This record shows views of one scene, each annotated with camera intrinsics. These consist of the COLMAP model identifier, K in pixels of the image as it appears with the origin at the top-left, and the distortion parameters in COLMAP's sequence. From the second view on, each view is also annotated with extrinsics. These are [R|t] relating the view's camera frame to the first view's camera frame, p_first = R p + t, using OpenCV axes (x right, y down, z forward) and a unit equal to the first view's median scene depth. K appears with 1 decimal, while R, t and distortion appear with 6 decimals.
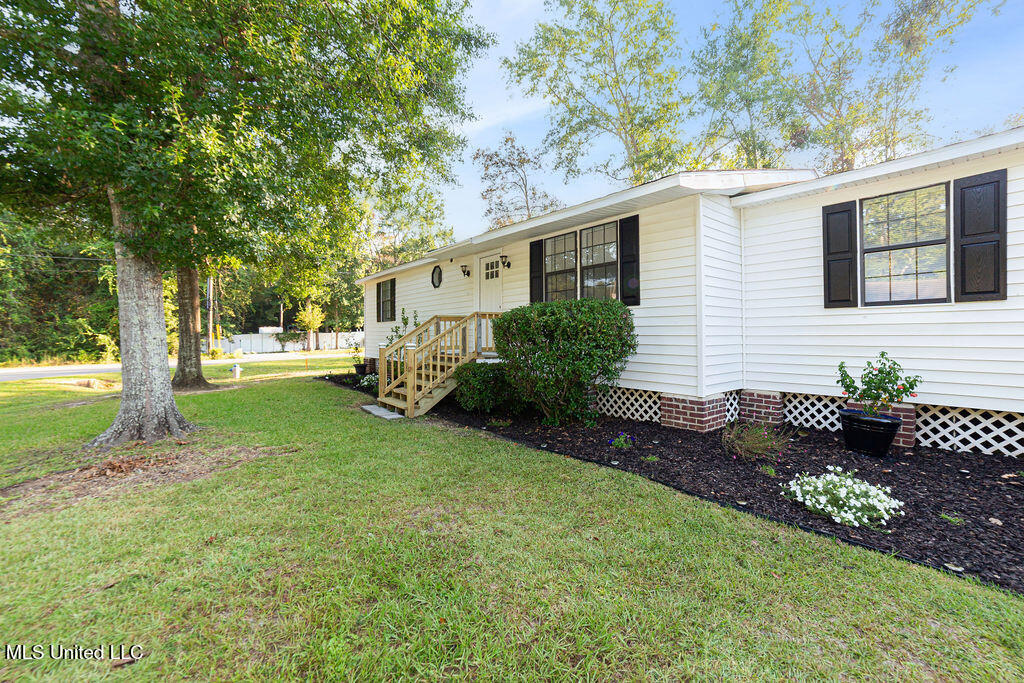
lens RADIAL K [[386.5, 0, 512.3], [0, 386.5, 335.1], [0, 0, 1]] dist [-0.000649, -0.000128]
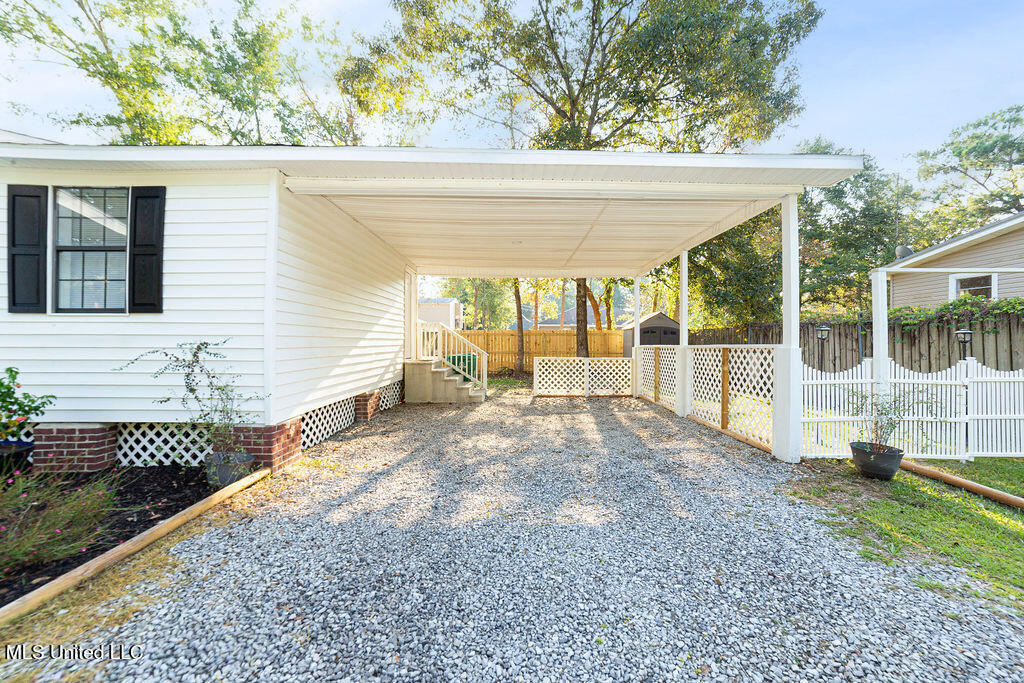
lens RADIAL K [[434.7, 0, 516.1], [0, 434.7, 343.4], [0, 0, 1]] dist [-0.017092, 0.000120]
pose [[0.613102, 0.013637, 0.789886, 0.792462], [-0.003502, 0.999888, -0.014544, 0.002461], [-0.789996, 0.006151, 0.613081, -0.370246]]
